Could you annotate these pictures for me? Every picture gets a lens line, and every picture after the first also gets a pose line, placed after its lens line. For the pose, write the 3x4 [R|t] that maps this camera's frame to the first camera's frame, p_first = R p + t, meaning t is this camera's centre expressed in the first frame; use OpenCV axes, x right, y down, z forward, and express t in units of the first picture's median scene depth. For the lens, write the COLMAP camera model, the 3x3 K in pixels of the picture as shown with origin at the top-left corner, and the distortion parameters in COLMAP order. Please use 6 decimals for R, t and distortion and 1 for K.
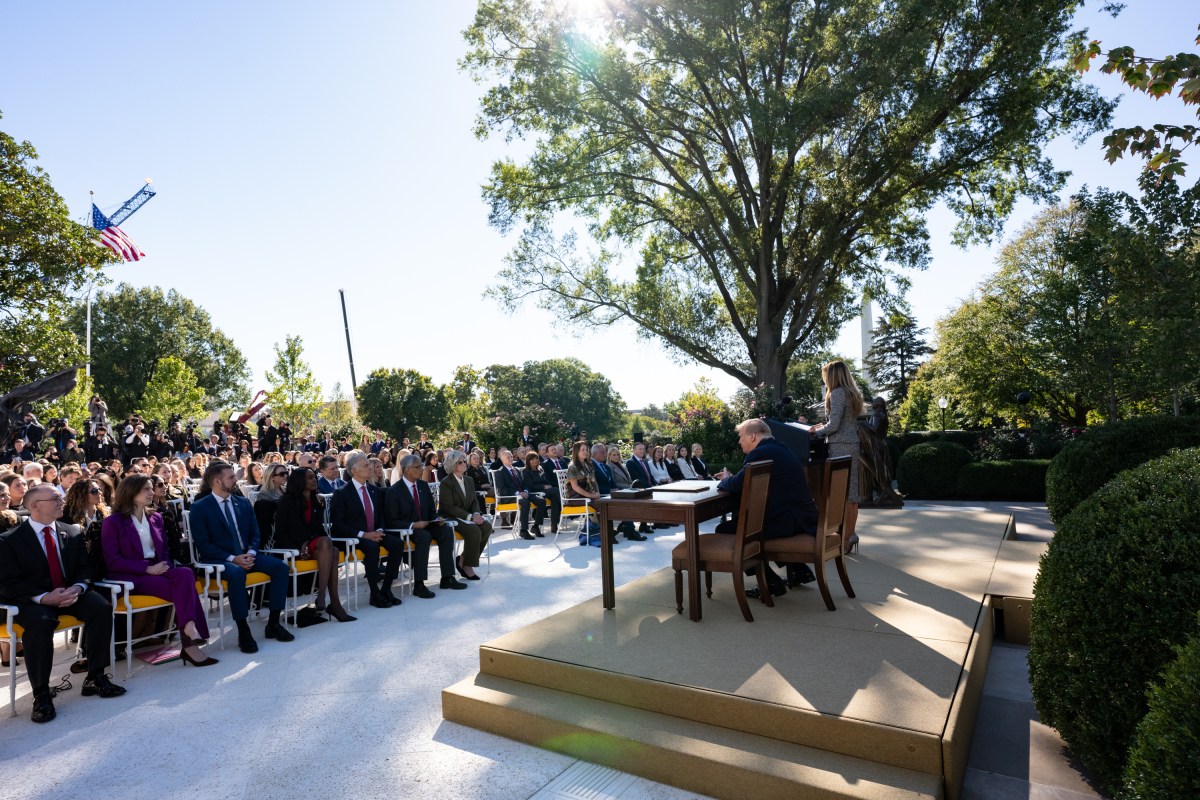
lens RADIAL K [[652.9, 0, 599.4], [0, 652.9, 376.1], [0, 0, 1]] dist [-0.001618, 0.000254]
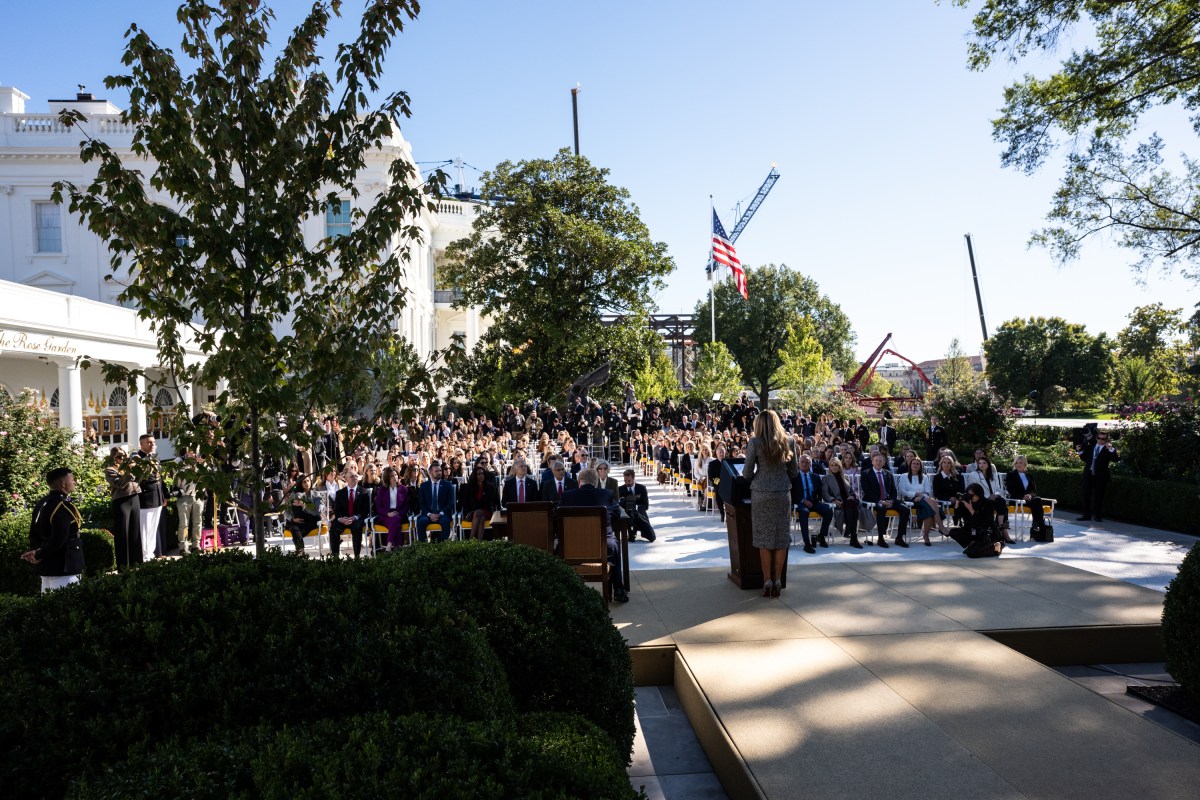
lens RADIAL K [[728.1, 0, 661.3], [0, 728.1, 419.8], [0, 0, 1]] dist [-0.066350, 0.050213]
pose [[0.647310, 0.049969, -0.760587, 0.141281], [0.055823, 0.992061, 0.112685, -0.018742], [0.760180, -0.115401, 0.639382, 0.018431]]
